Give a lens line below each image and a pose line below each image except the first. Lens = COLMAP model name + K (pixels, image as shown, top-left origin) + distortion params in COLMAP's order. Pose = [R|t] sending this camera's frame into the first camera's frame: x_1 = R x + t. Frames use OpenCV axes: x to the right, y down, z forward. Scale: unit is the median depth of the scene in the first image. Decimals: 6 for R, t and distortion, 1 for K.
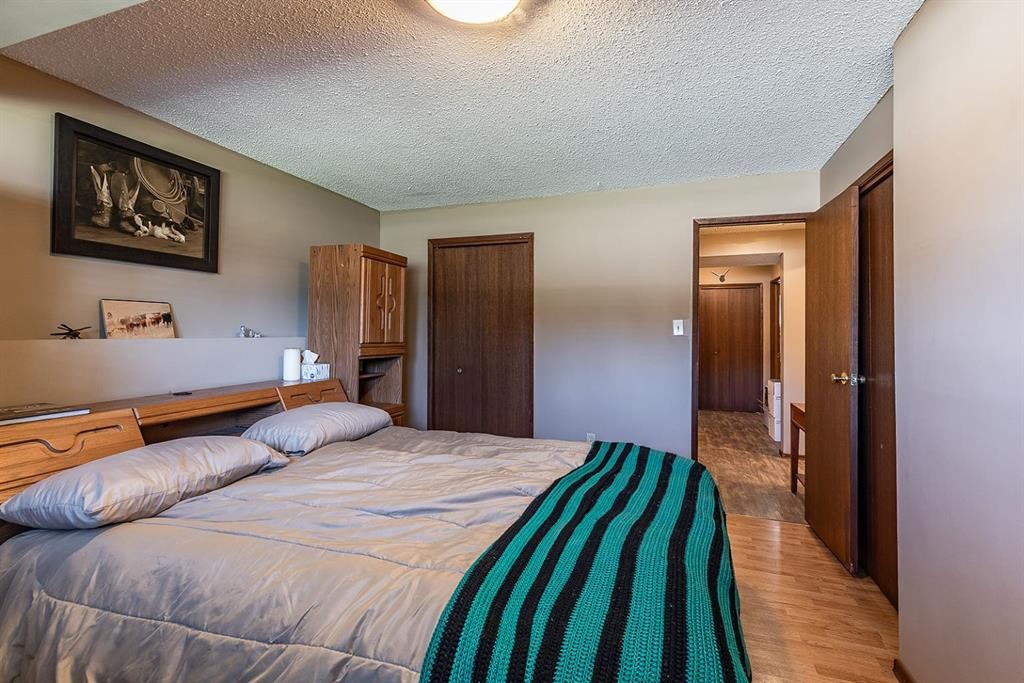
lens RADIAL K [[466.5, 0, 508.5], [0, 466.5, 331.2], [0, 0, 1]] dist [0.005254, 0.000337]
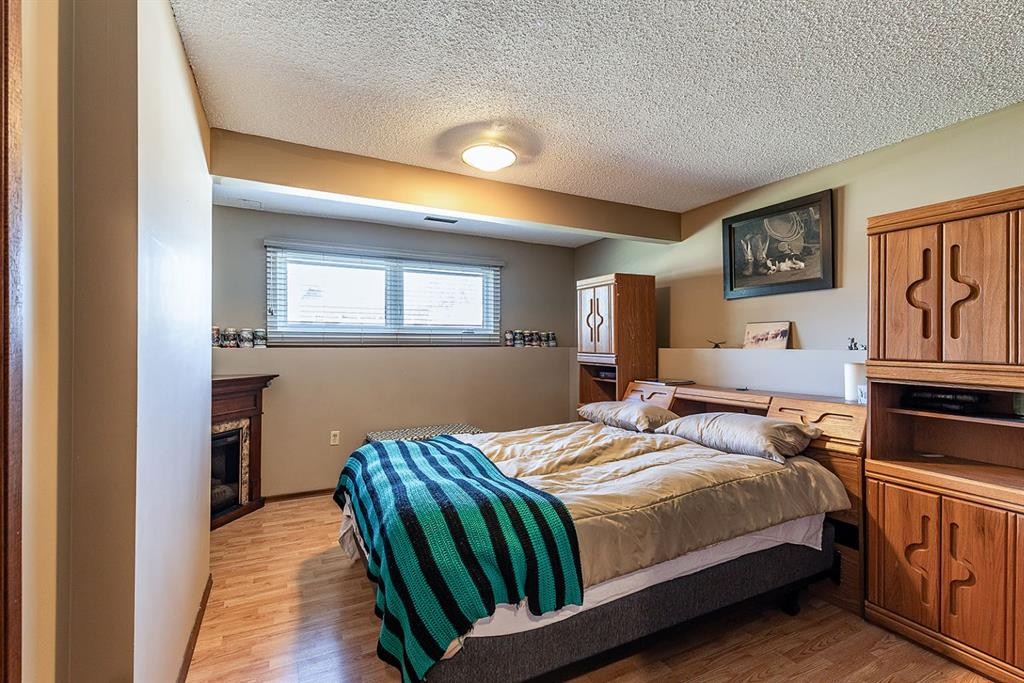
lens RADIAL K [[466.5, 0, 507.5], [0, 466.5, 345.0], [0, 0, 1]] dist [0.005254, 0.000337]
pose [[-0.681972, 0.001499, -0.731377, 0.730489], [0.006461, 0.999971, -0.003976, 0.003793], [0.731350, -0.007437, -0.681962, 1.356439]]
